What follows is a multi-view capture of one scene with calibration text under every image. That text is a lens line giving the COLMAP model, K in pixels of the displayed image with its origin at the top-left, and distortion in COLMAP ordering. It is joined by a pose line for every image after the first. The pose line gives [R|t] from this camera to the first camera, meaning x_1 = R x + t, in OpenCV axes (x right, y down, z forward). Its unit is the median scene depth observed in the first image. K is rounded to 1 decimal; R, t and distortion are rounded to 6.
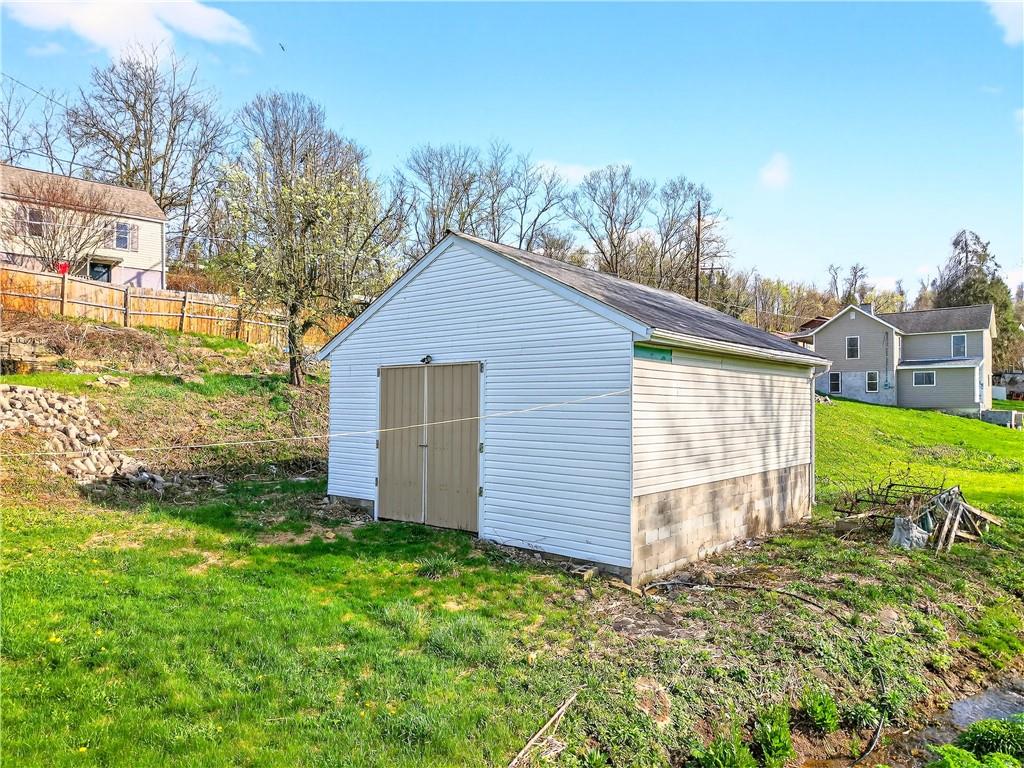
lens RADIAL K [[699.9, 0, 508.2], [0, 699.9, 387.8], [0, 0, 1]] dist [0.007967, -0.004618]
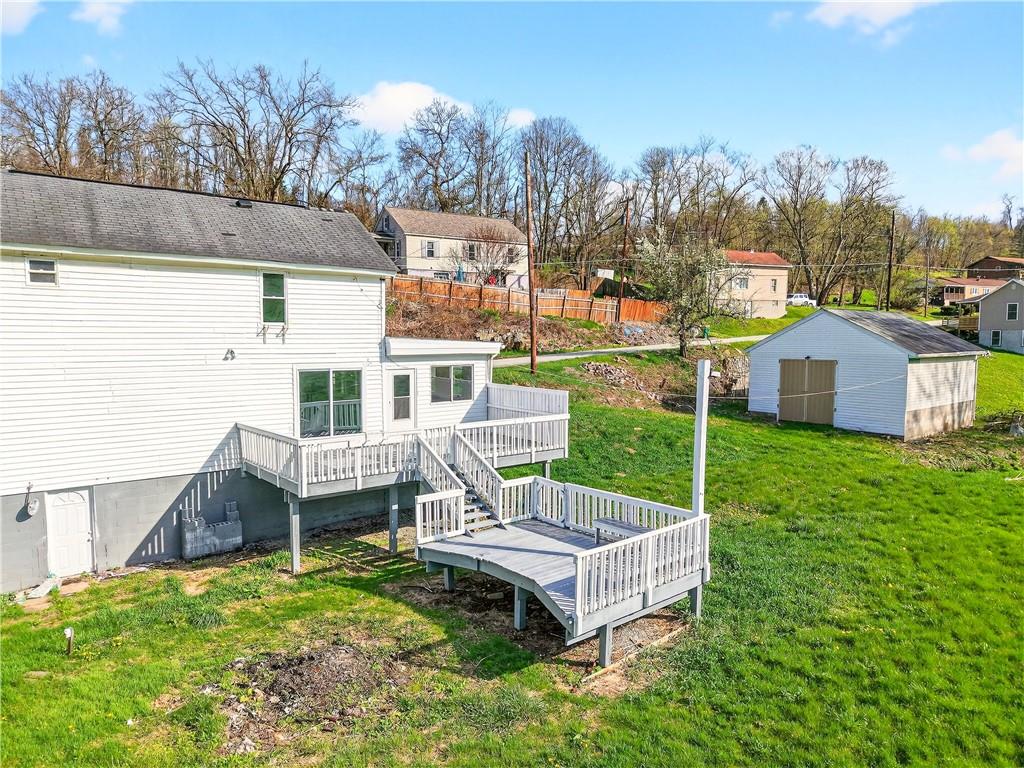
lens RADIAL K [[699.9, 0, 515.7], [0, 699.9, 386.2], [0, 0, 1]] dist [0.007967, -0.004618]
pose [[0.985538, 0.006990, -0.169312, -0.673360], [0.009152, 0.995496, 0.094365, -0.172326], [0.169209, -0.094550, 0.981034, -1.538101]]
